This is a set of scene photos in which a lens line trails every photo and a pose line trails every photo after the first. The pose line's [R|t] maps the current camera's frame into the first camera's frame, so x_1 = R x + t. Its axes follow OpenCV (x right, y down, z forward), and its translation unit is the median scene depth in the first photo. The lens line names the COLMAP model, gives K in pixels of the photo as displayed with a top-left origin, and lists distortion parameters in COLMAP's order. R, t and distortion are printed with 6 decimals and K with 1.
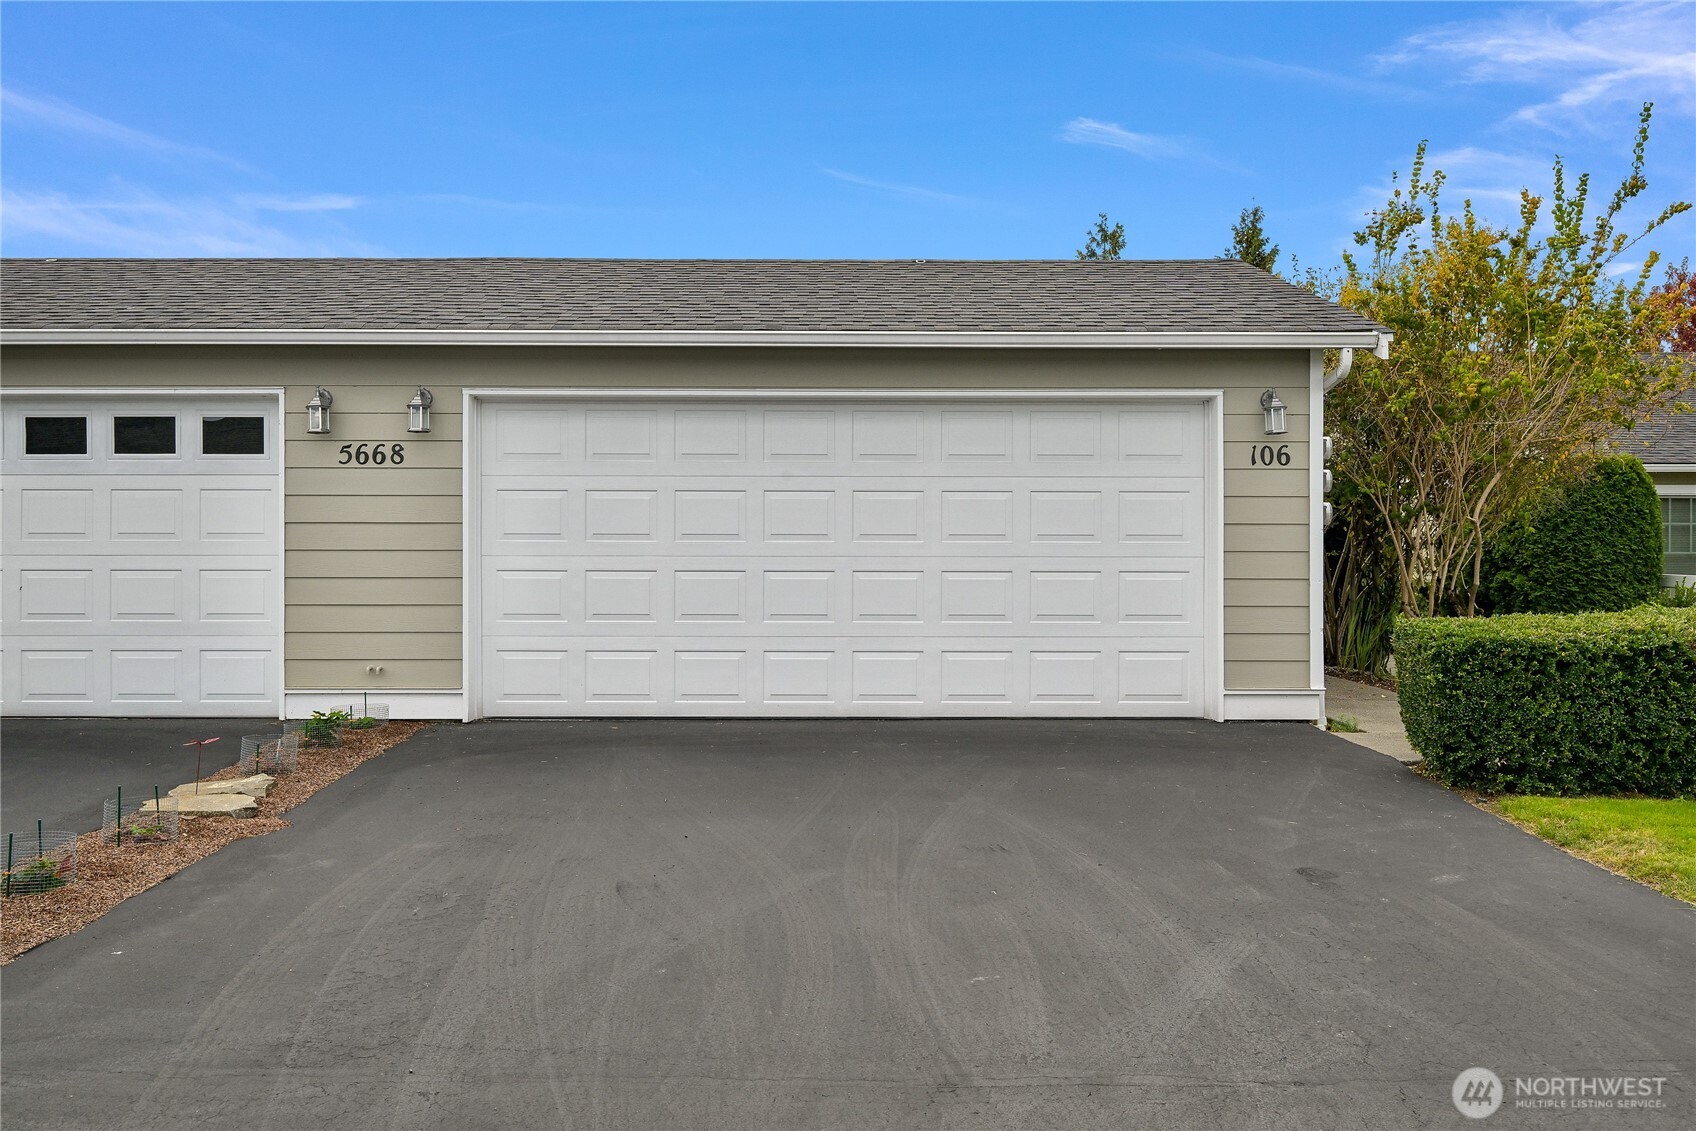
lens RADIAL K [[1512.3, 0, 847.8], [0, 1512.3, 564.7], [0, 0, 1]] dist [0.005168, 0.000642]
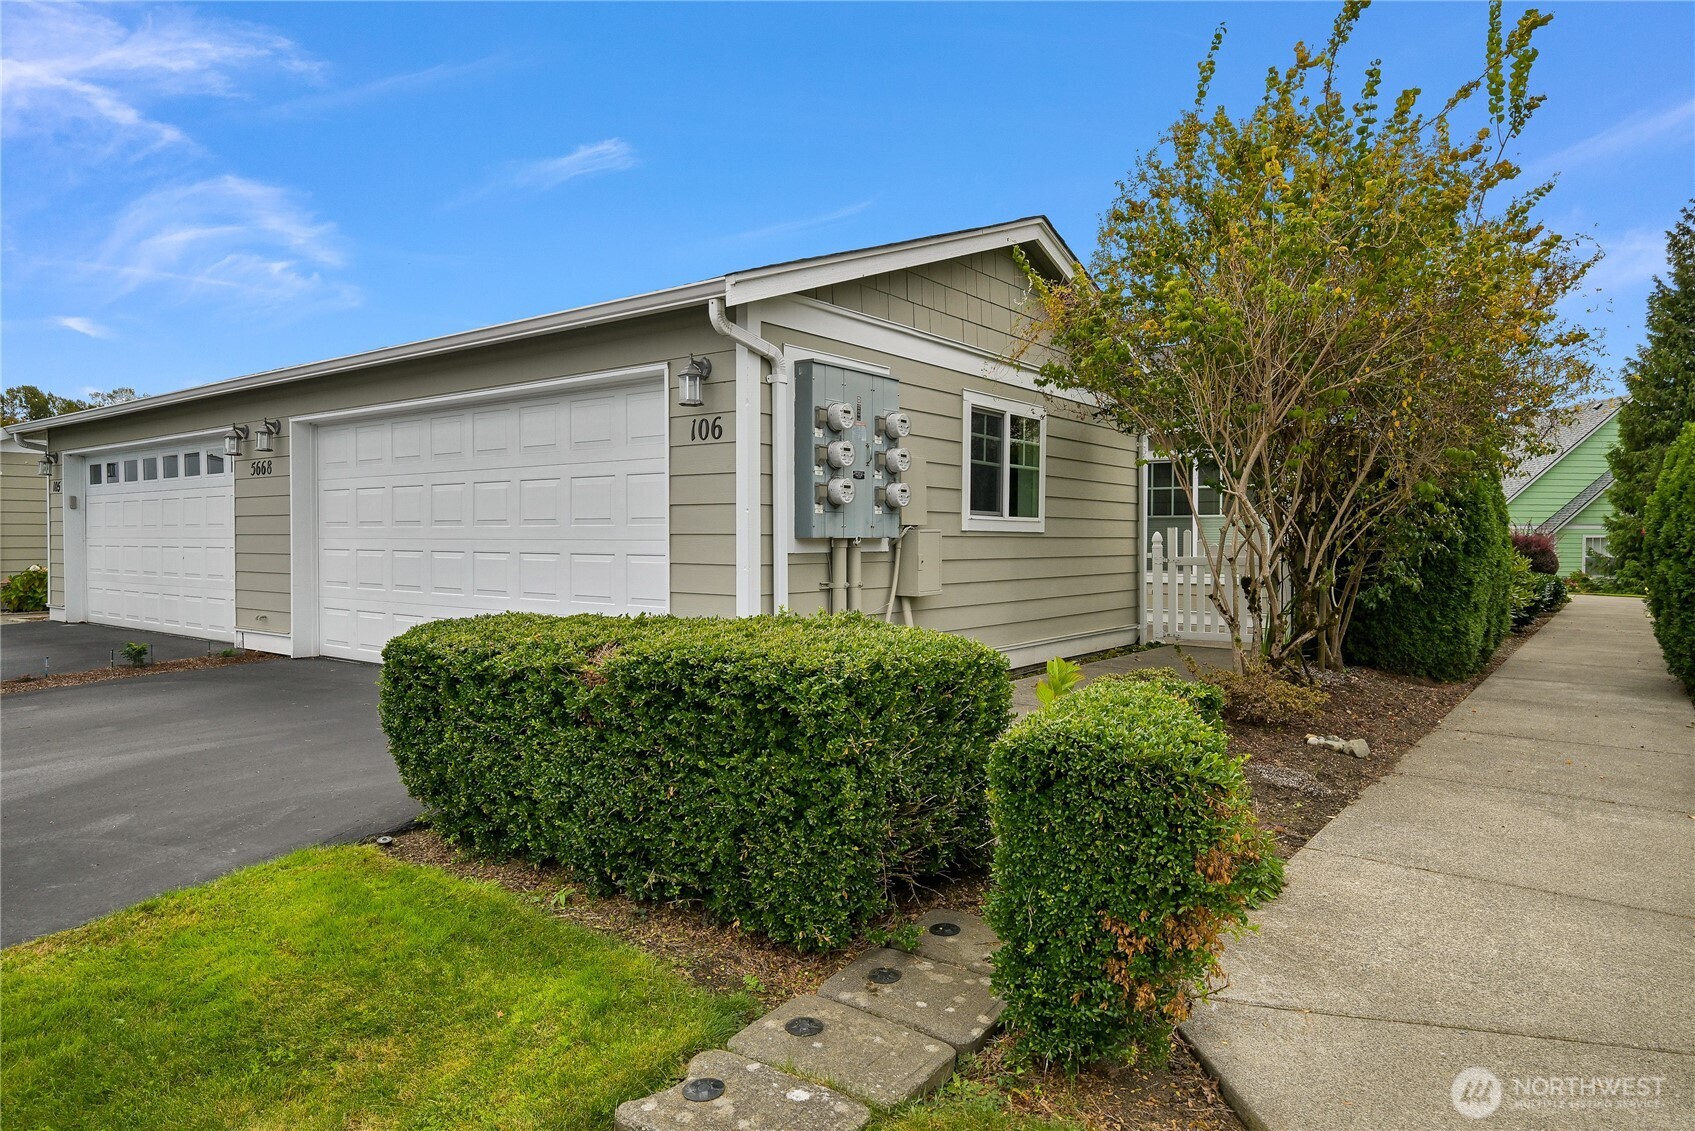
lens RADIAL K [[1064.4, 0, 847.0], [0, 1064.4, 561.9], [0, 0, 1]] dist [-0.004680, 0.000775]
pose [[0.784680, 0.014004, -0.619743, 0.746736], [-0.004095, 0.999840, 0.017408, -0.003448], [0.619887, -0.011122, 0.784612, 0.545821]]
